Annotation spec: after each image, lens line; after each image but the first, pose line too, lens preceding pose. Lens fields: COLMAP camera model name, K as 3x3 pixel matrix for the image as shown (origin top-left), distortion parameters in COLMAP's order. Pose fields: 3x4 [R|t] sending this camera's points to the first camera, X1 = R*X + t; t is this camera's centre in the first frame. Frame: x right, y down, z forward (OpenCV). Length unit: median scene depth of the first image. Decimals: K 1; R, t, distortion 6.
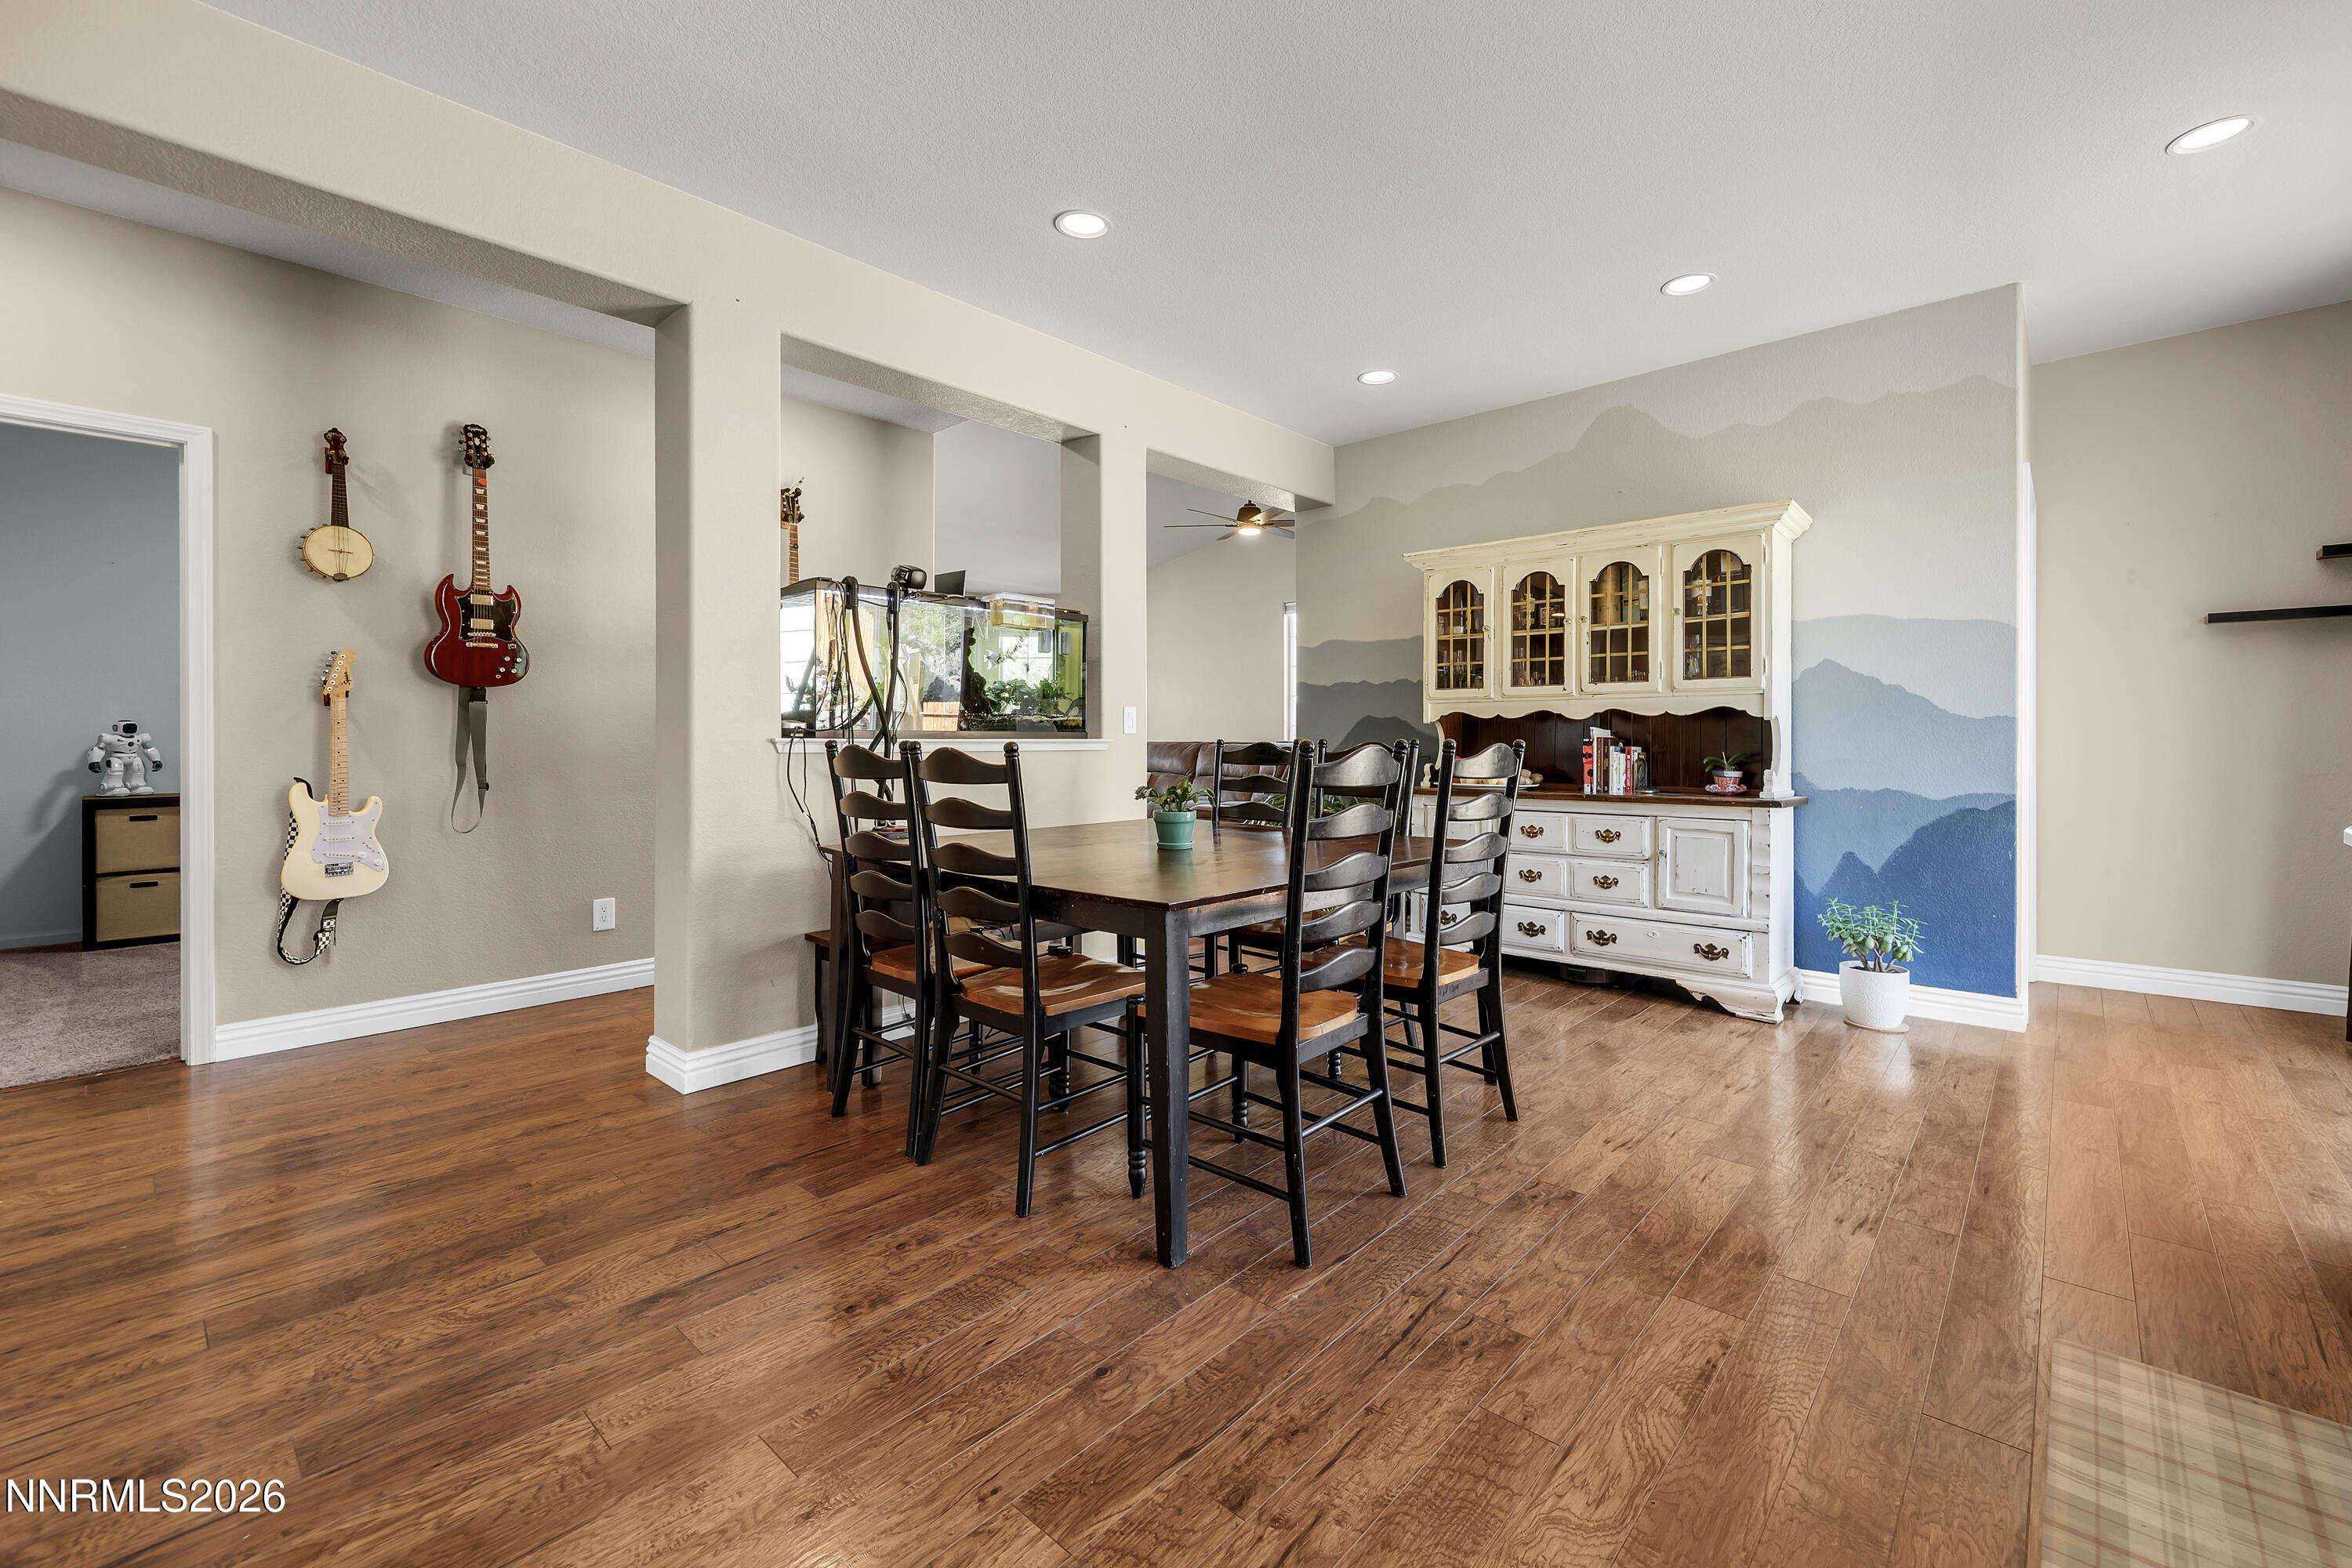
lens RADIAL K [[949.3, 0, 1178.2], [0, 949.3, 743.2], [0, 0, 1]] dist [-0.000057, -0.000093]
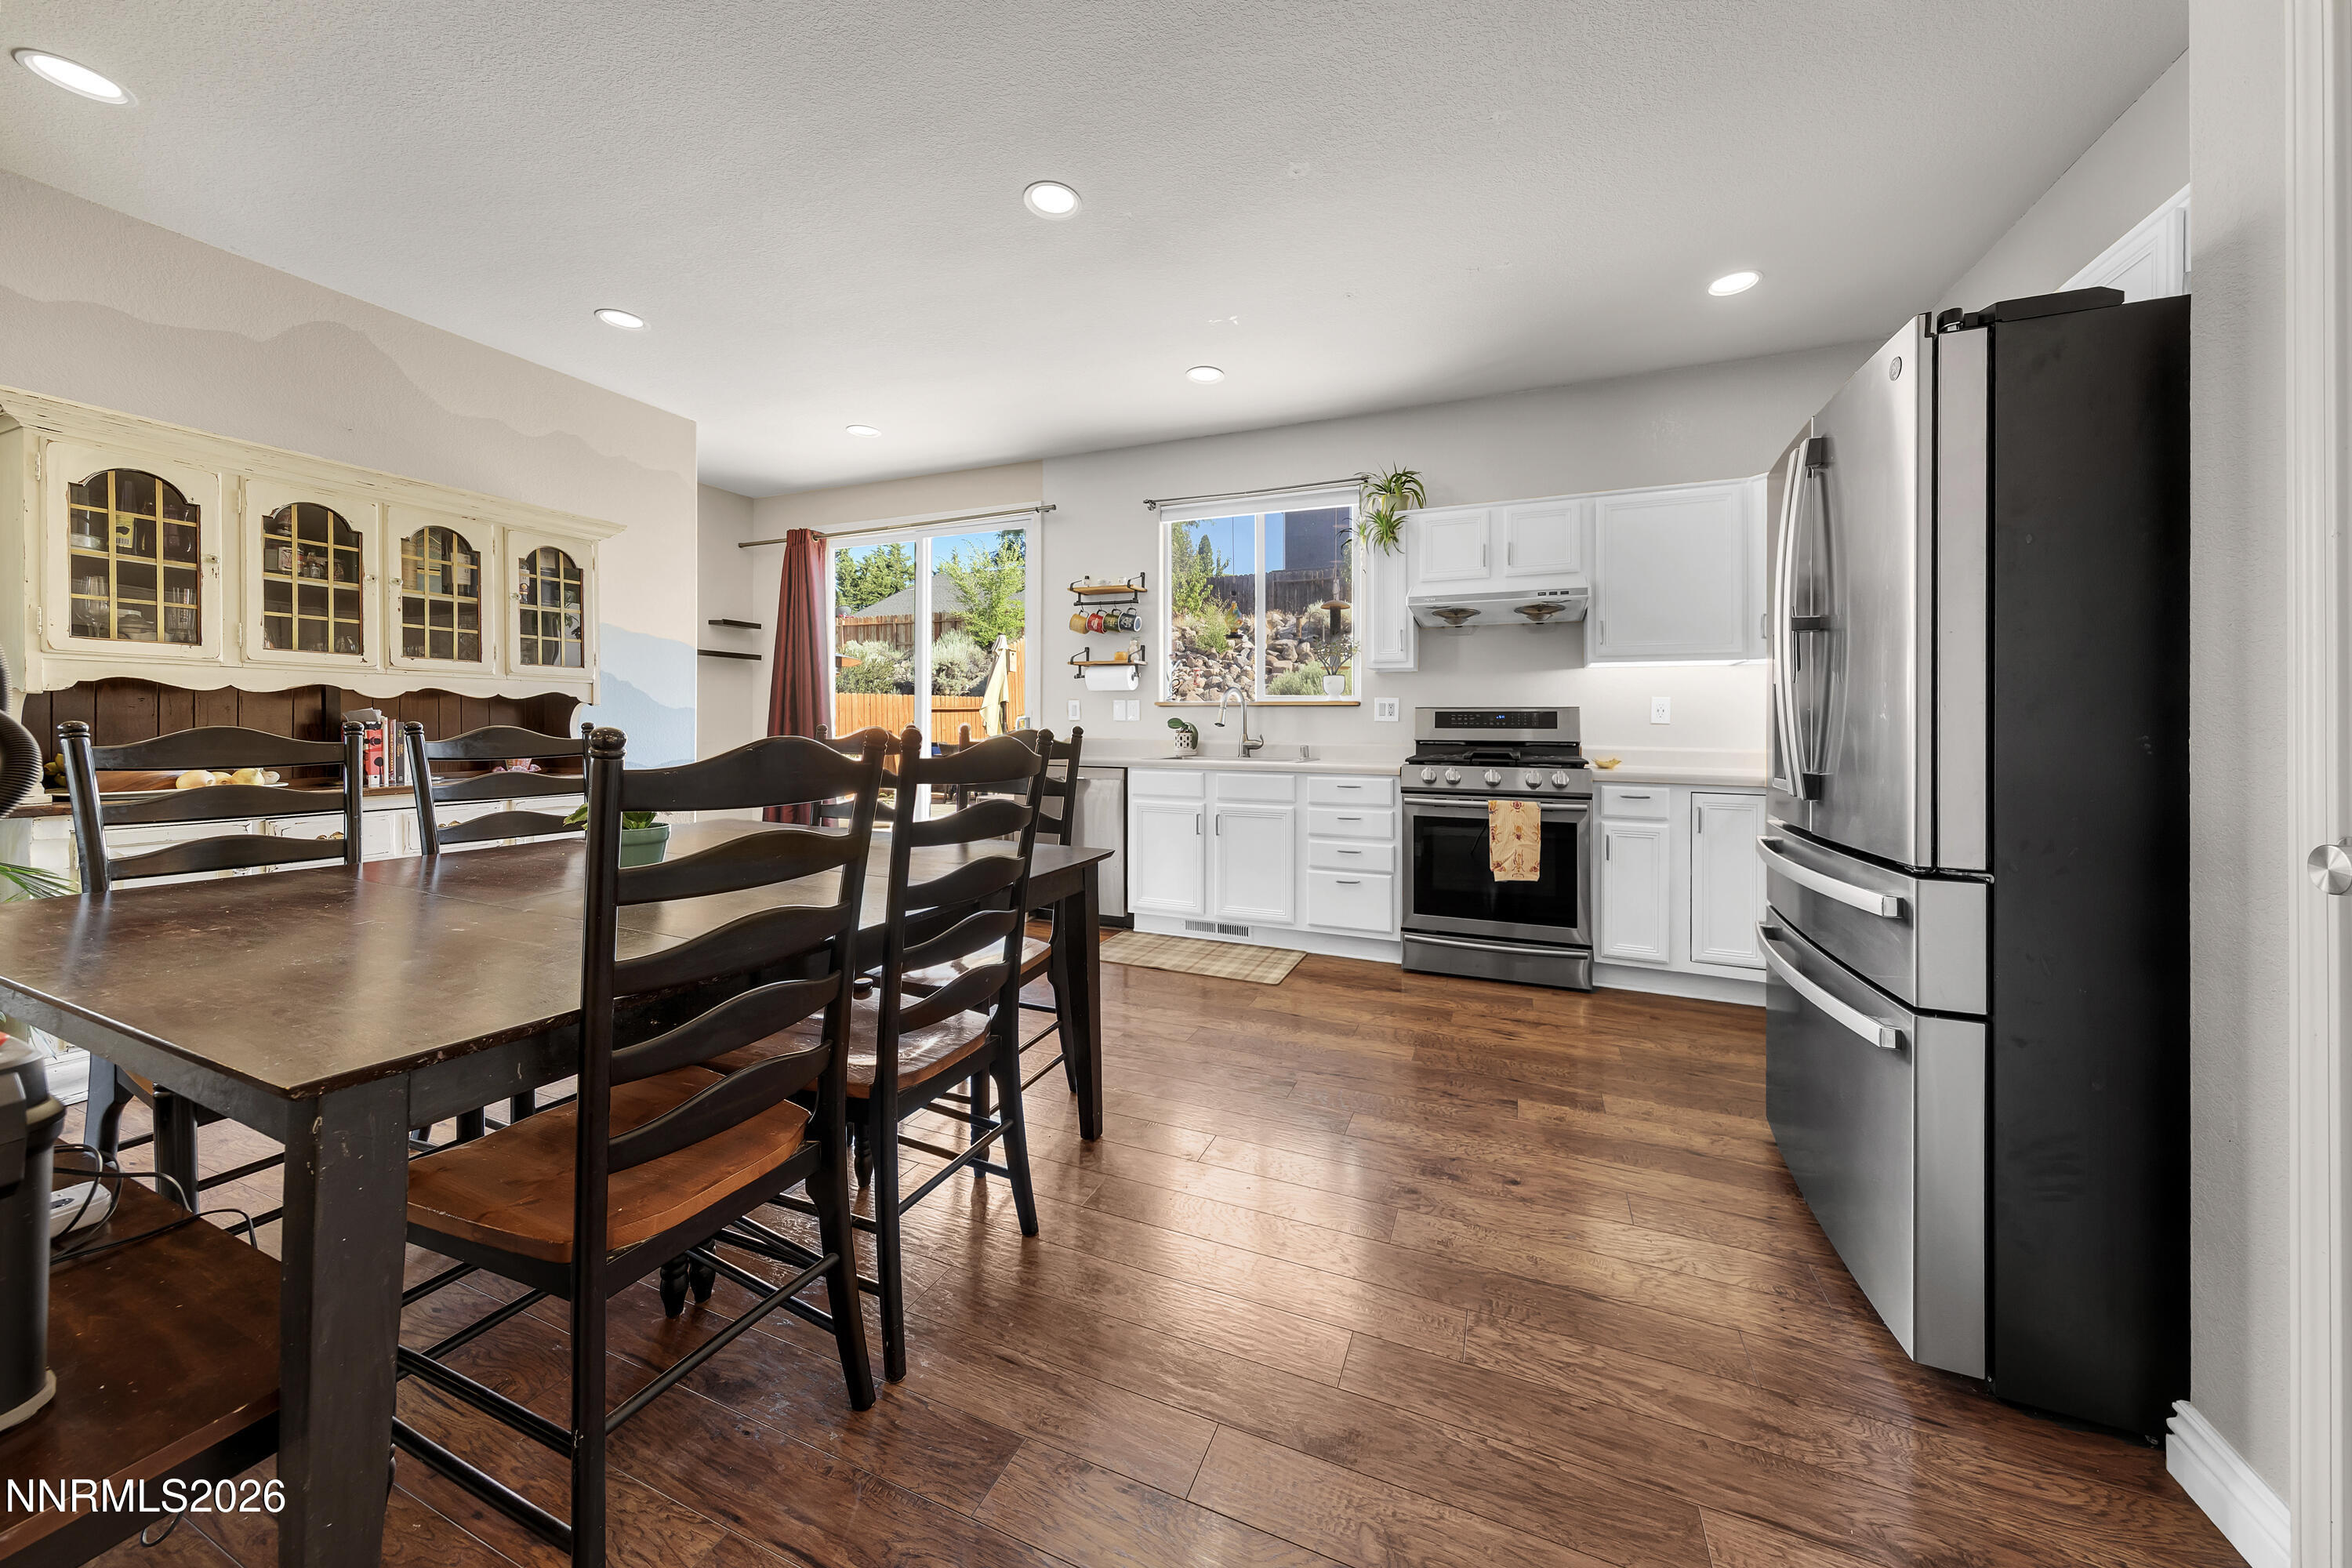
lens RADIAL K [[828.8, 0, 1178.2], [0, 828.8, 727.8], [0, 0, 1]] dist [0.001038, 0.000039]
pose [[-0.336221, -0.005146, 0.941769, -0.946655], [-0.001809, 0.999987, 0.004818, -0.007052], [-0.941781, -0.000084, -0.336226, 1.097788]]
